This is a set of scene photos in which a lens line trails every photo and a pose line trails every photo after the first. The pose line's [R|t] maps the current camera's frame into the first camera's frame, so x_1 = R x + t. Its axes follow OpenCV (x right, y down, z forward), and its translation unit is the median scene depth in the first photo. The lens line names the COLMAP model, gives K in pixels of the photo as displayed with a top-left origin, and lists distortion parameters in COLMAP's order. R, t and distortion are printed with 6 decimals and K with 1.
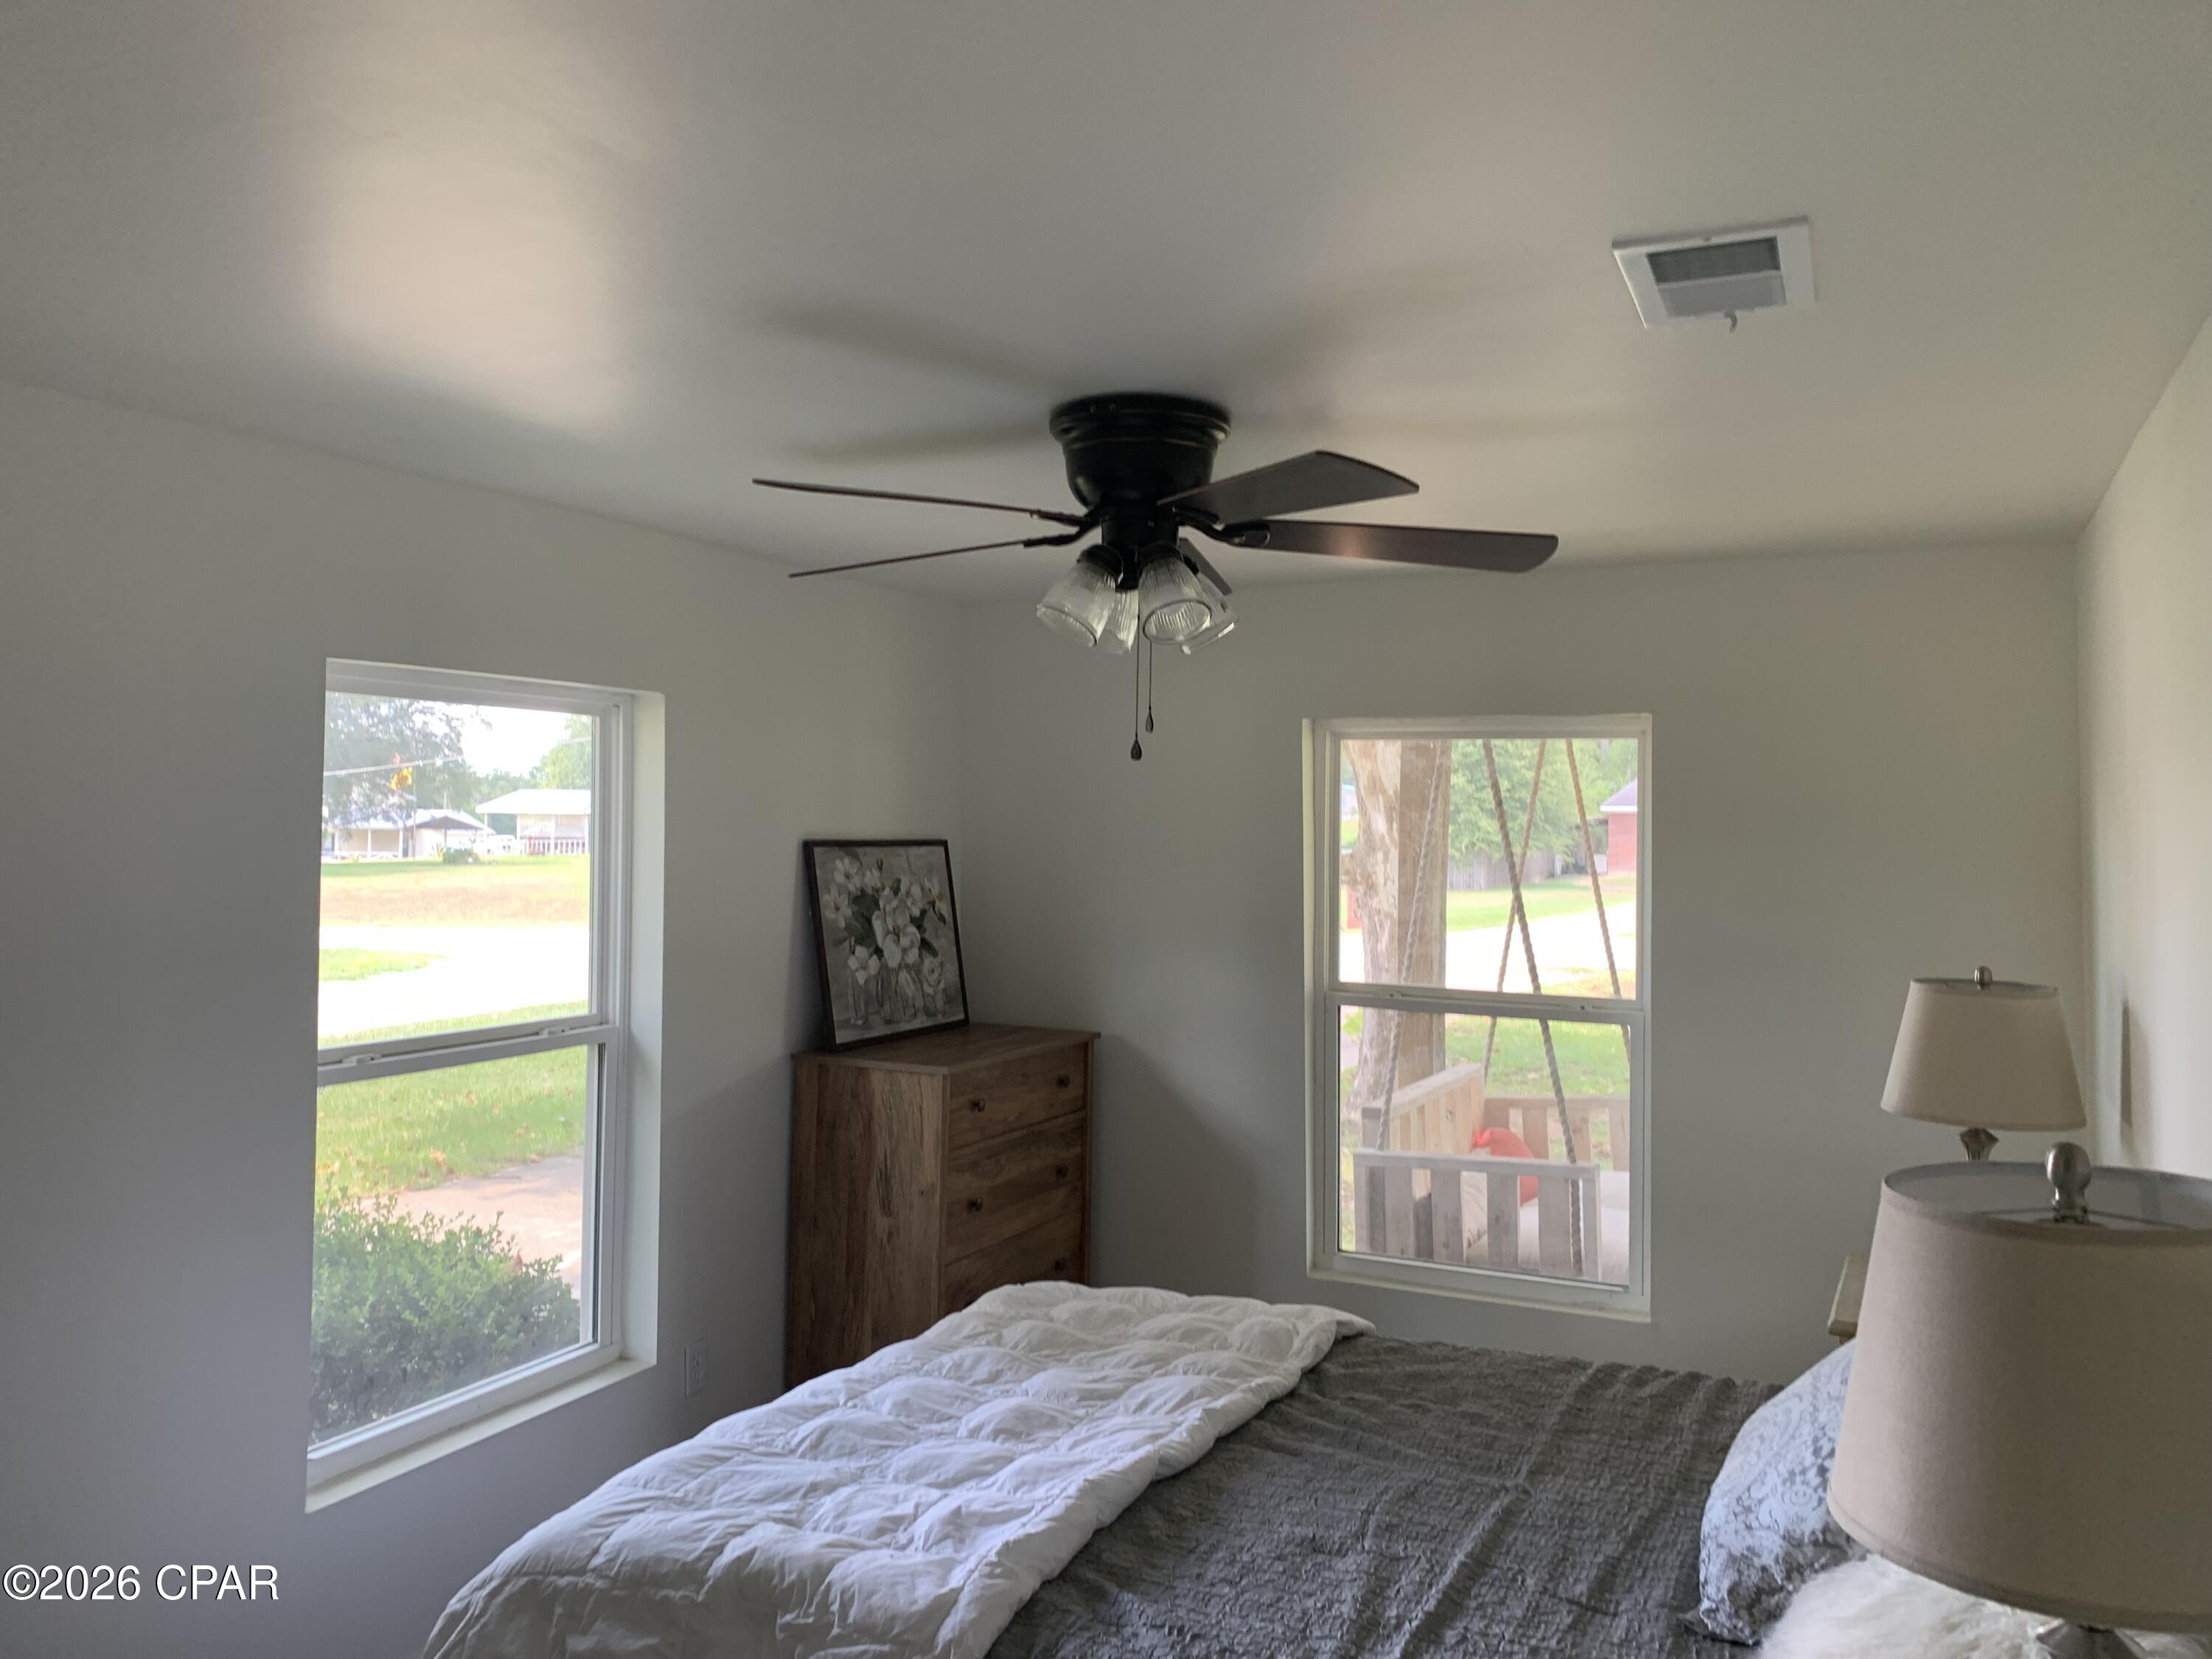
lens RADIAL K [[1699.6, 0, 1132.1], [0, 1699.6, 828.4], [0, 0, 1]] dist [0.011715, -0.008025]
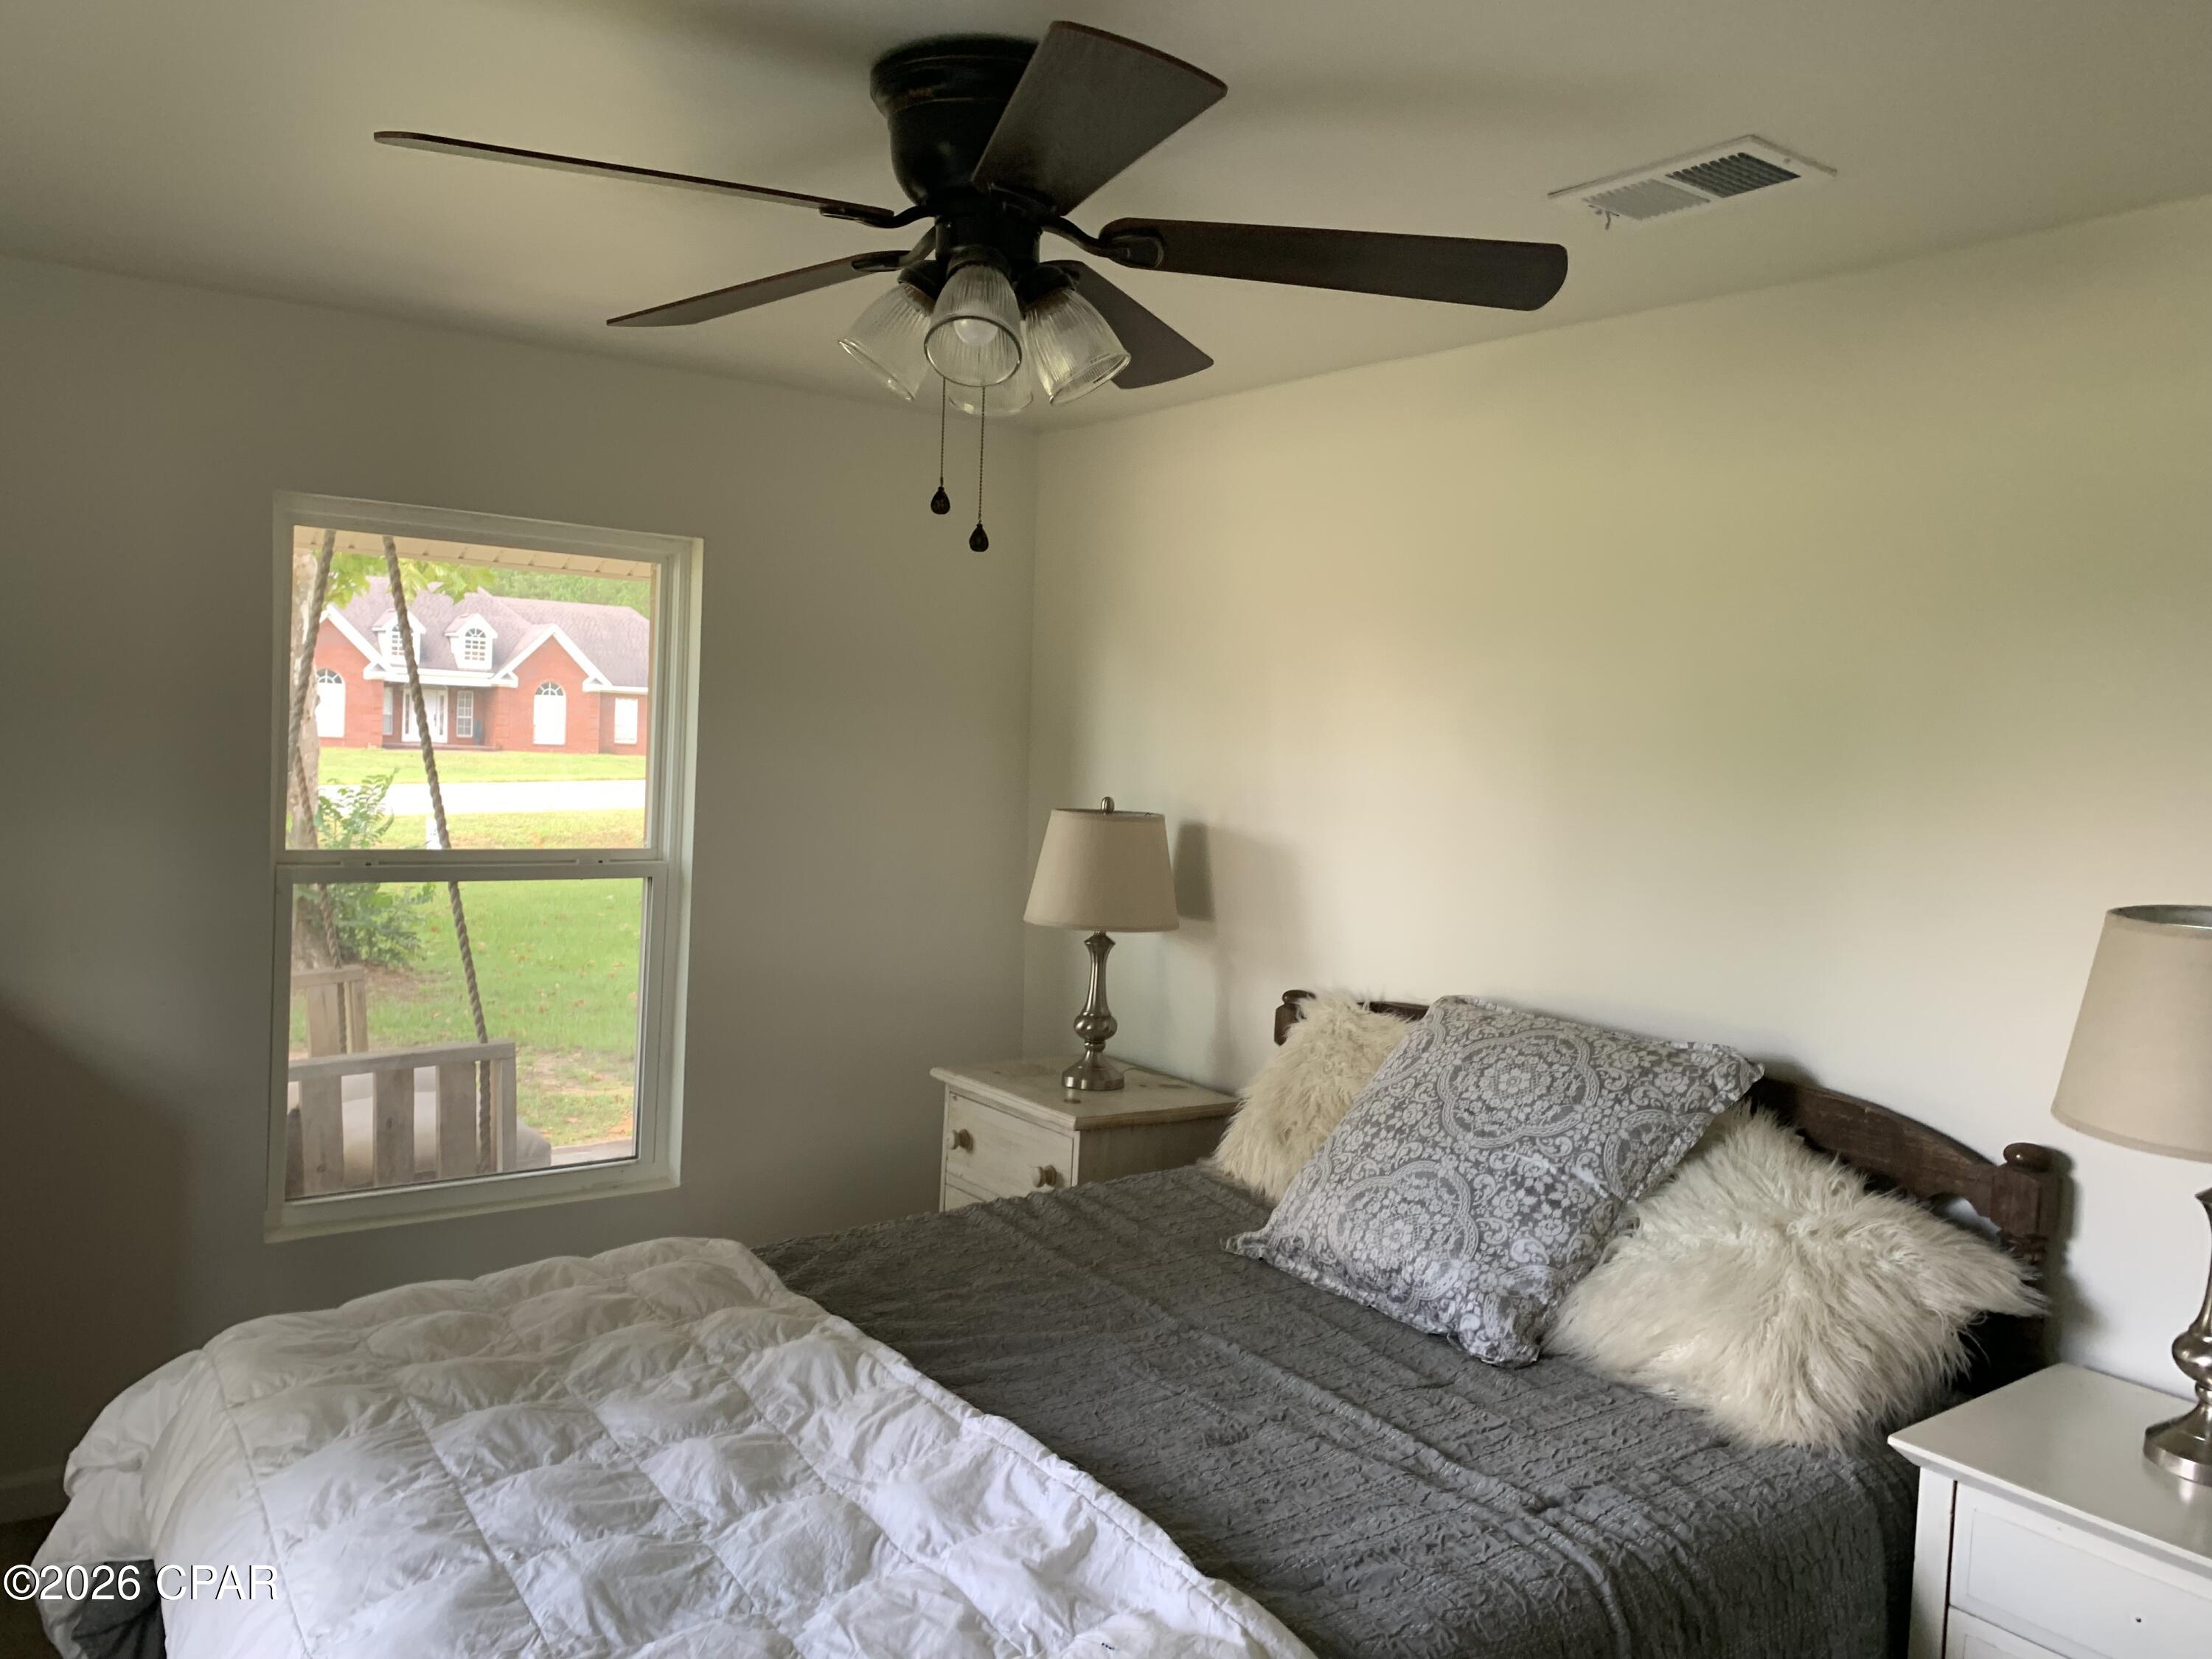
lens RADIAL K [[1671.8, 0, 1106.0], [0, 1671.8, 829.5], [0, 0, 1]] dist [0.041447, -0.003206]
pose [[0.479020, -0.044985, 0.876650, -0.566902], [-0.035371, 0.996886, 0.070482, 0.025484], [-0.877091, -0.064770, 0.475937, 0.518606]]
